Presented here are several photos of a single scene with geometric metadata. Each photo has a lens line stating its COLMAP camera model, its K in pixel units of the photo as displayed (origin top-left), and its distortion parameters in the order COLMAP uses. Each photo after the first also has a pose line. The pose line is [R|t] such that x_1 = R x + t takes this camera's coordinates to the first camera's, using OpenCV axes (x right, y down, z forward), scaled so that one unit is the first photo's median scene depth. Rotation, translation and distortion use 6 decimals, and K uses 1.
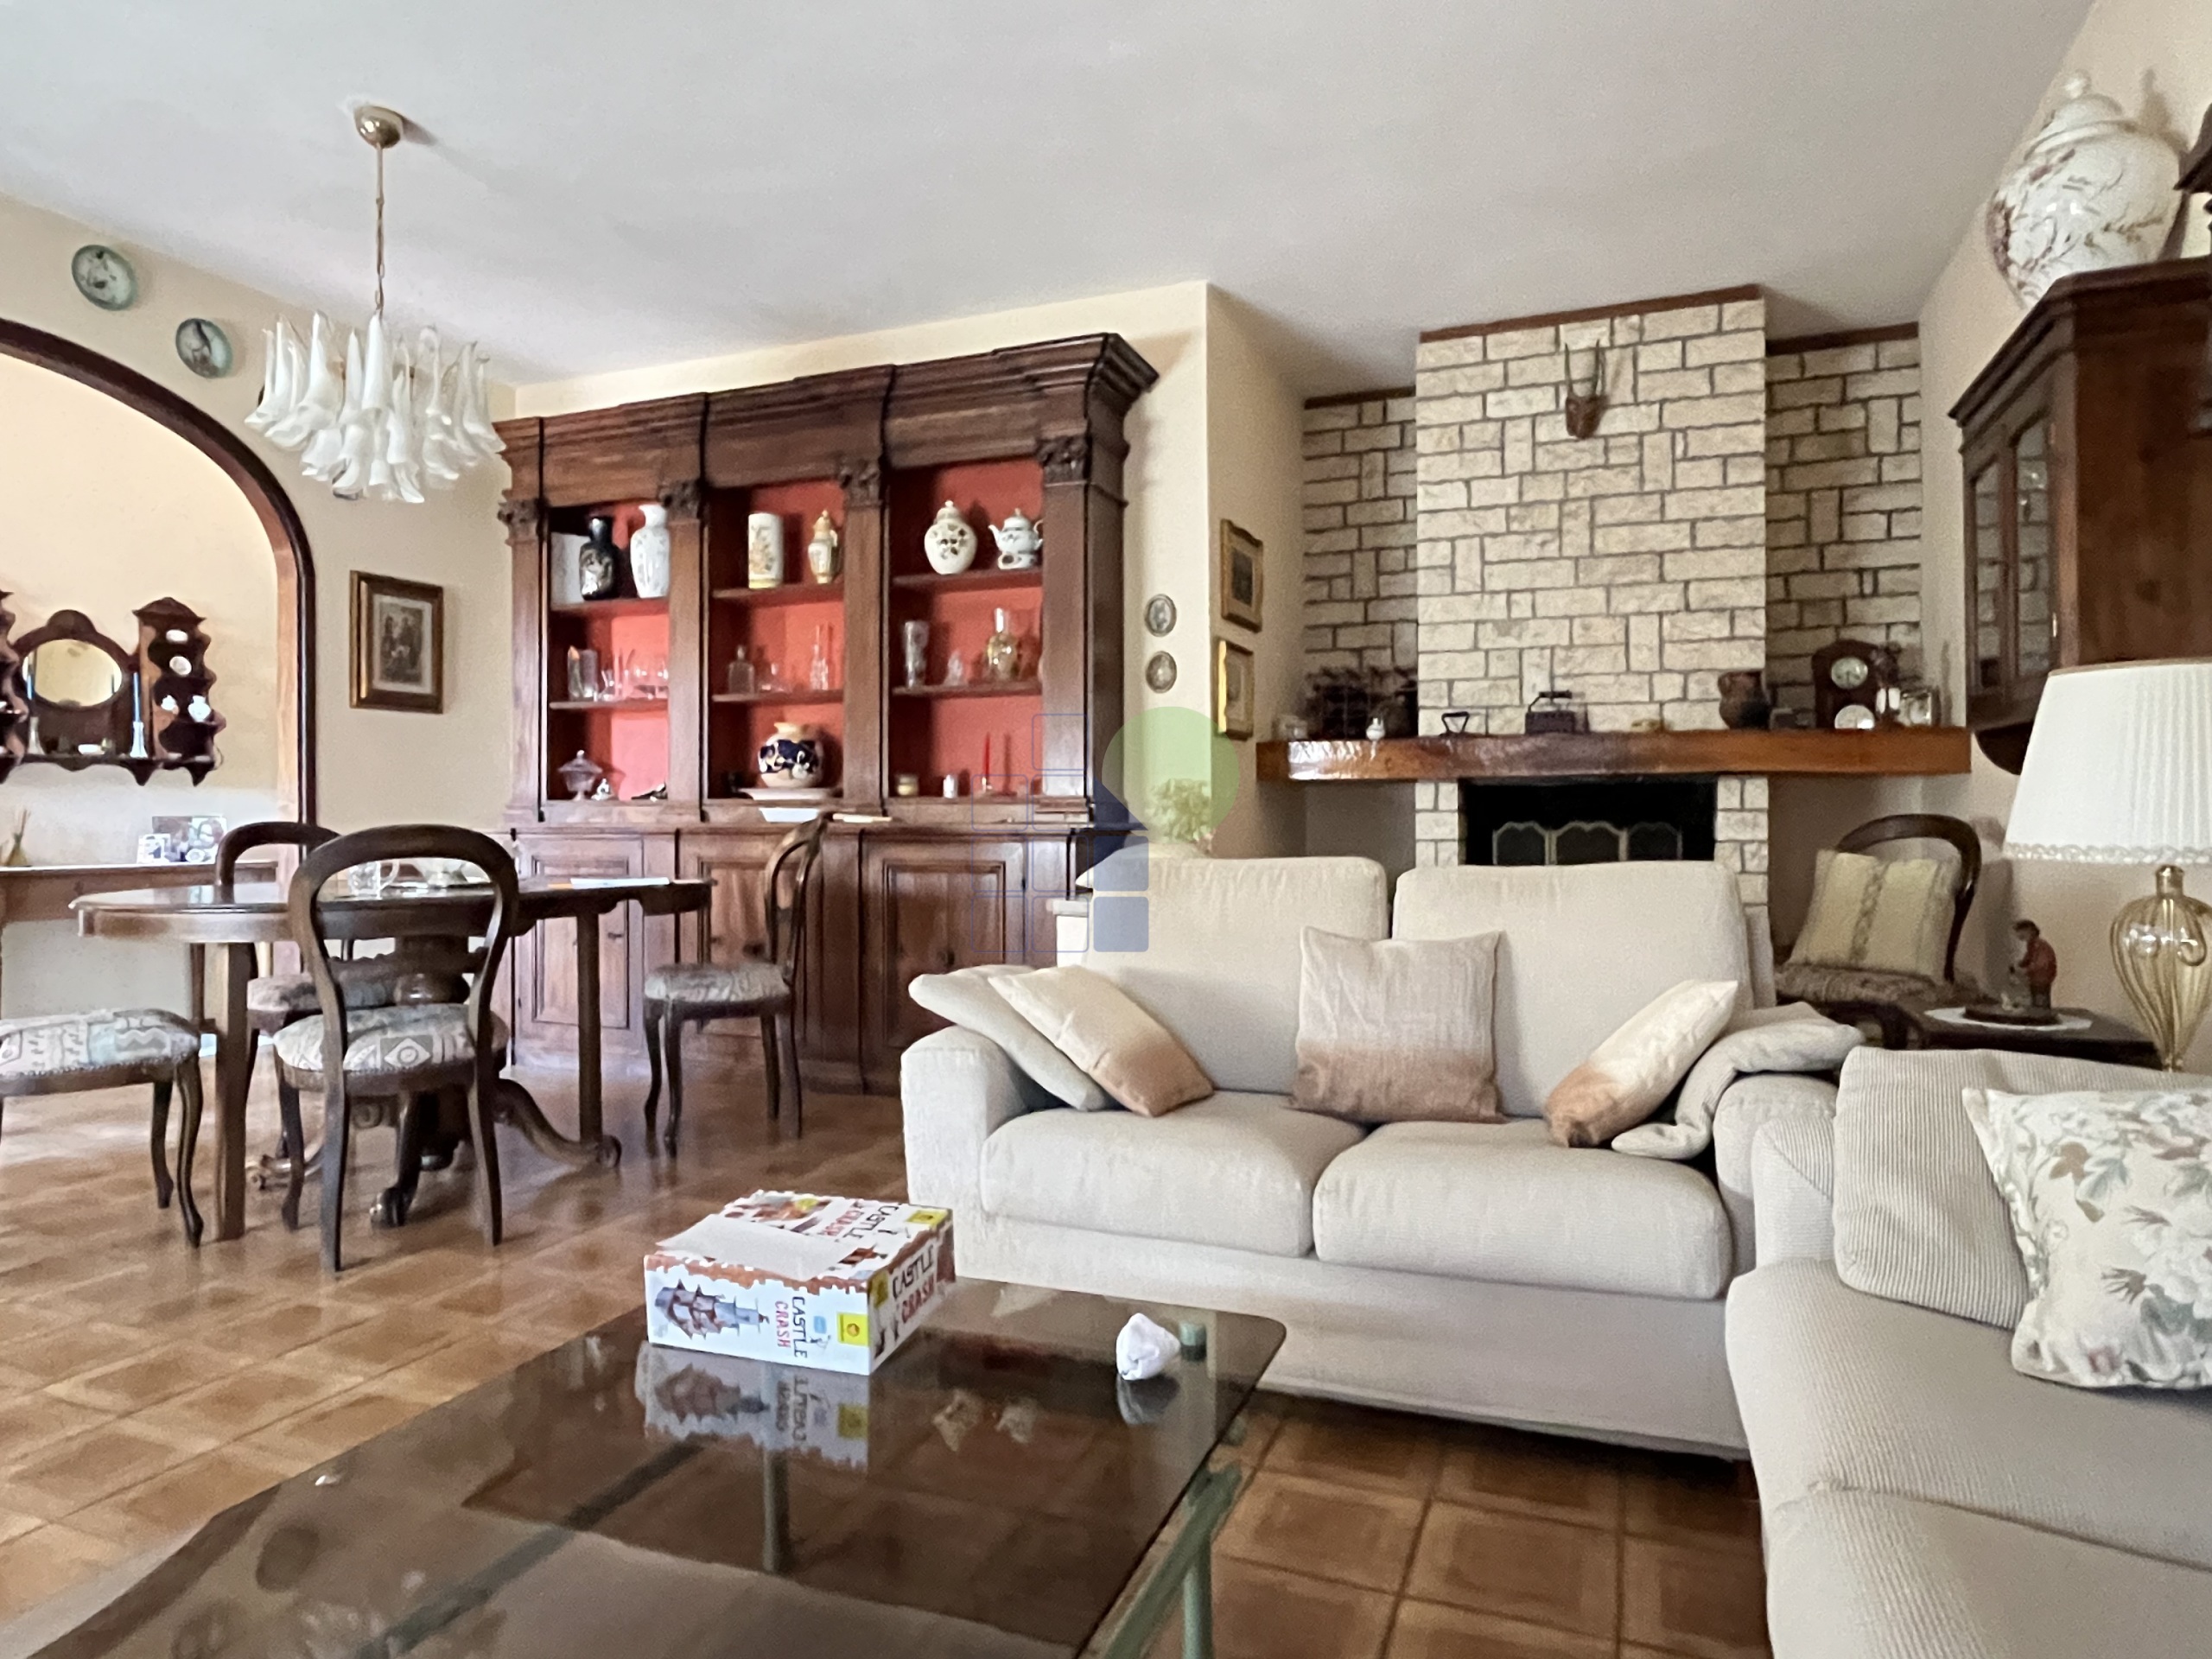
lens RADIAL K [[1319.3, 0, 1100.6], [0, 1319.3, 827.6], [0, 0, 1]] dist [-0.004033, -0.003504]
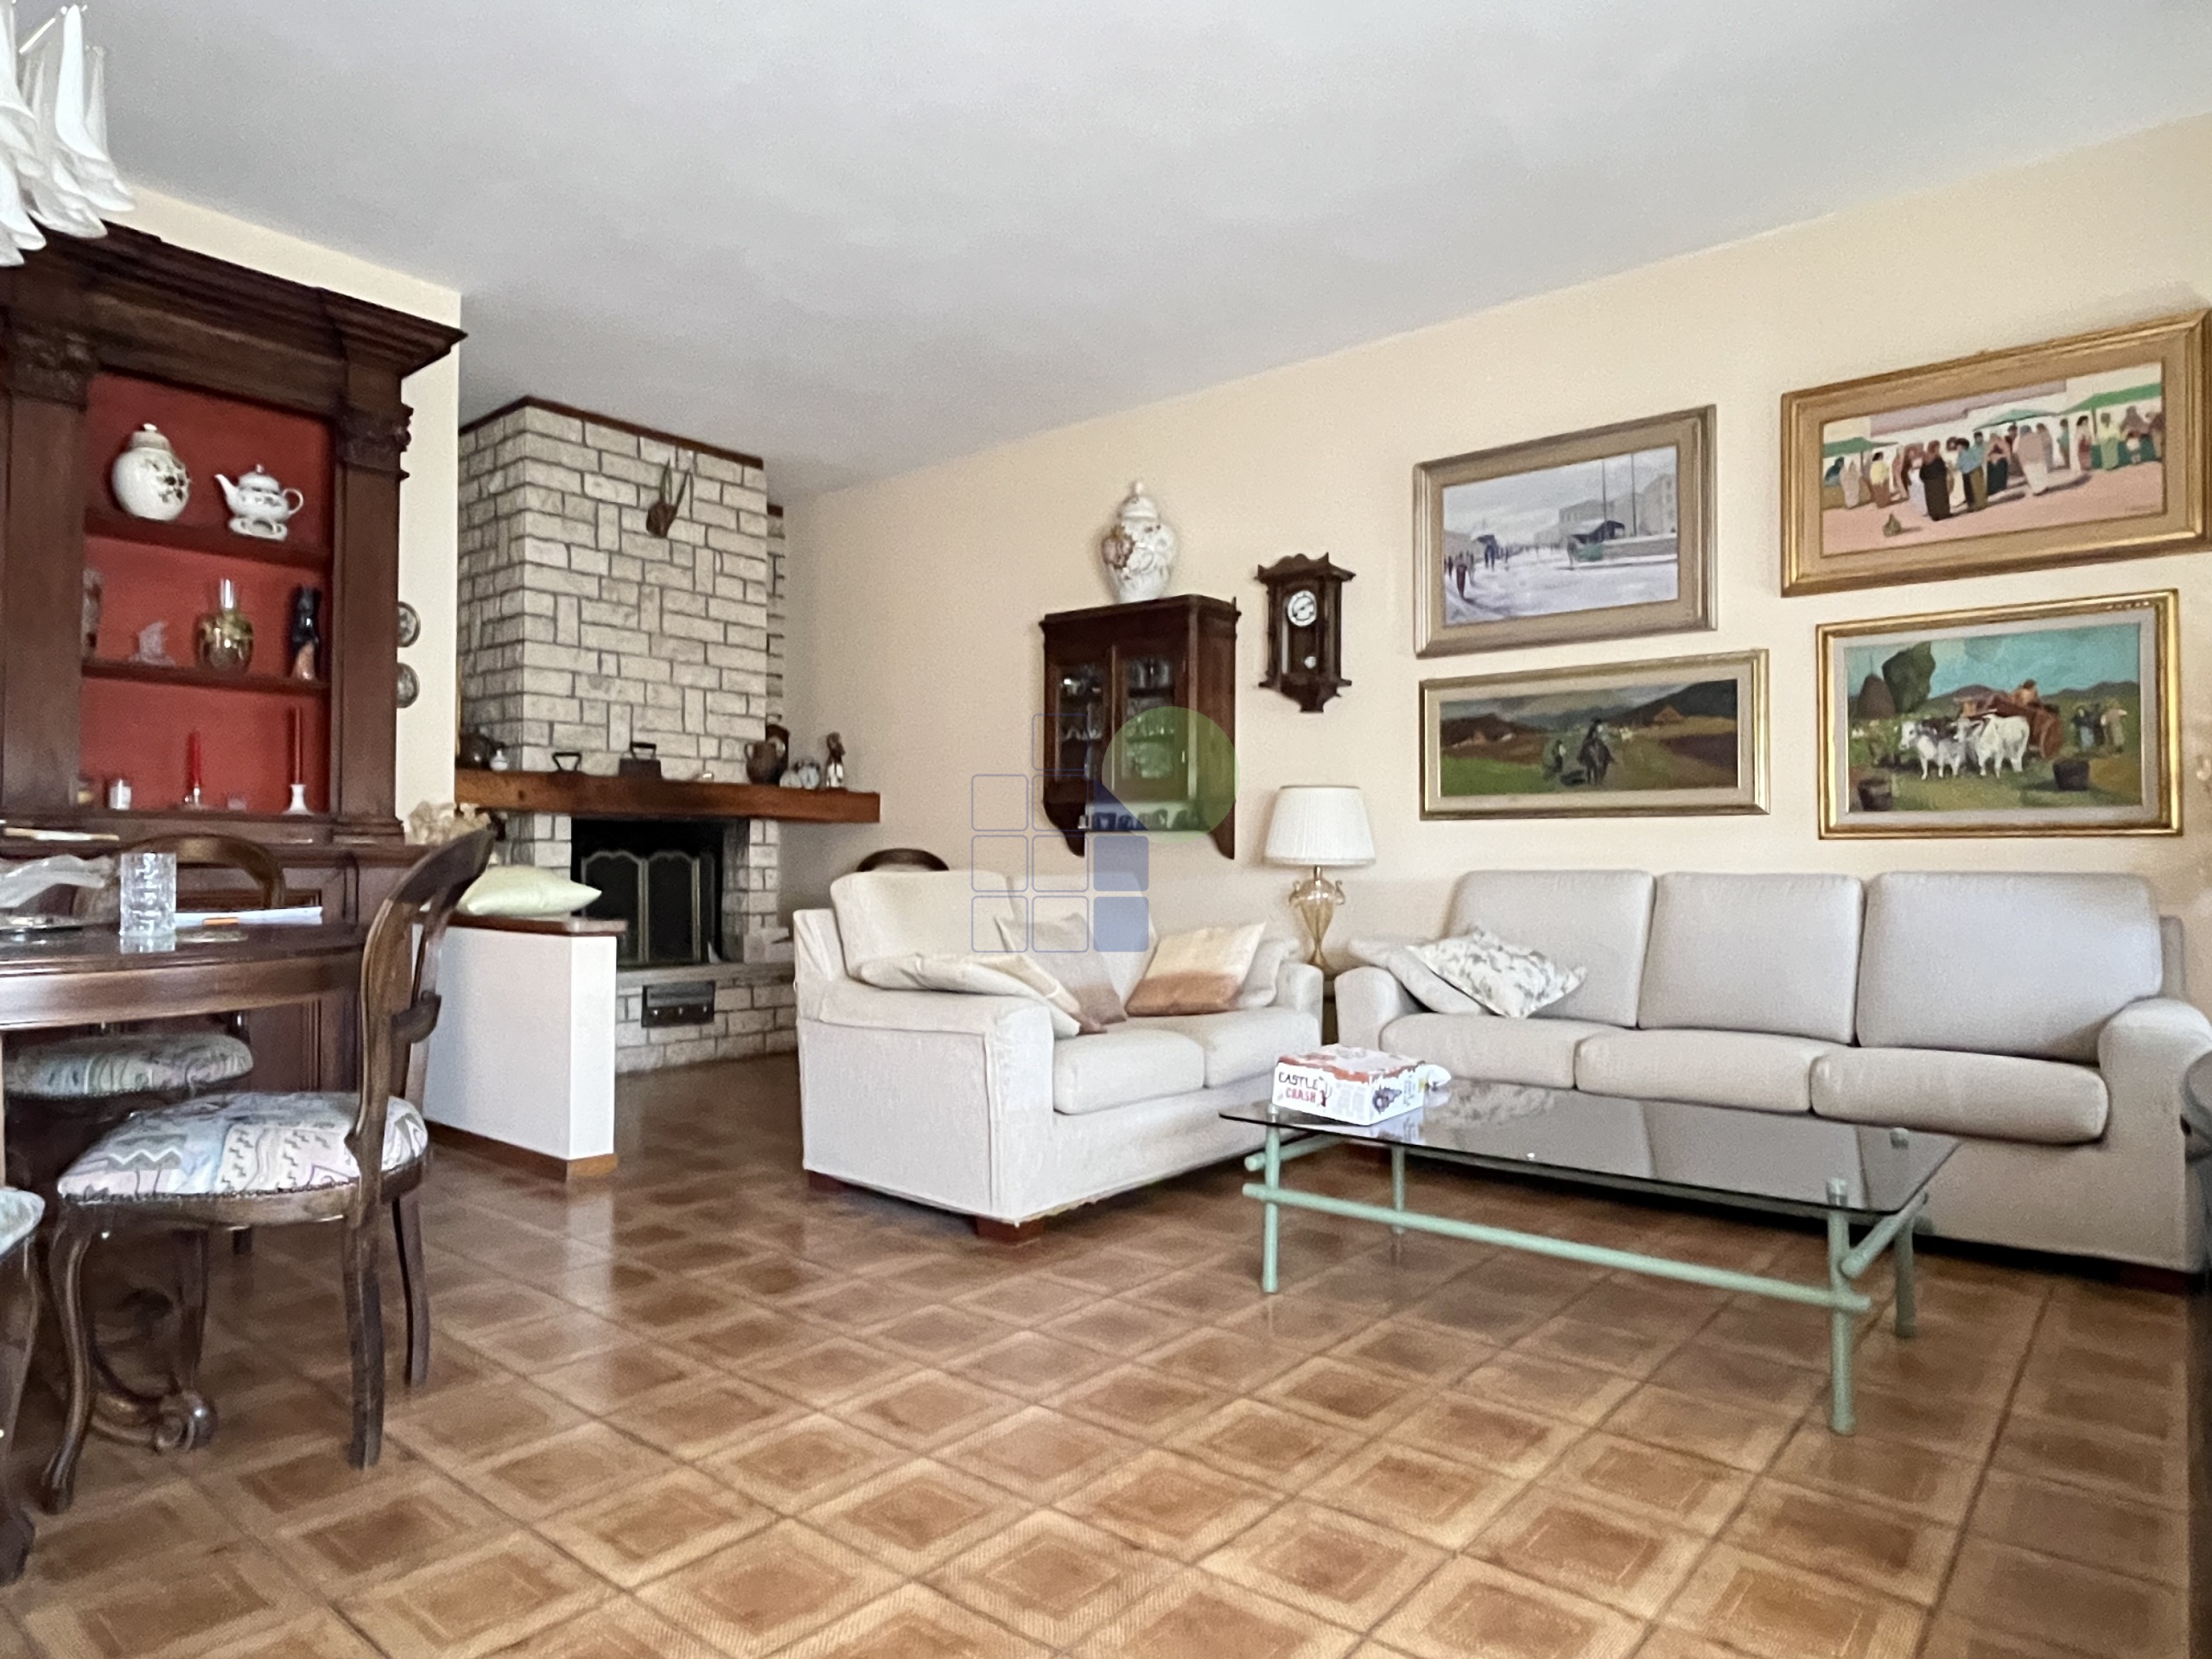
lens RADIAL K [[1319.3, 0, 1100.6], [0, 1319.3, 827.6], [0, 0, 1]] dist [-0.004033, -0.003504]
pose [[0.317431, 0.029290, 0.947829, -0.647236], [0.002127, 0.999498, -0.031599, 0.012215], [-0.948279, 0.012046, 0.317209, 0.229512]]
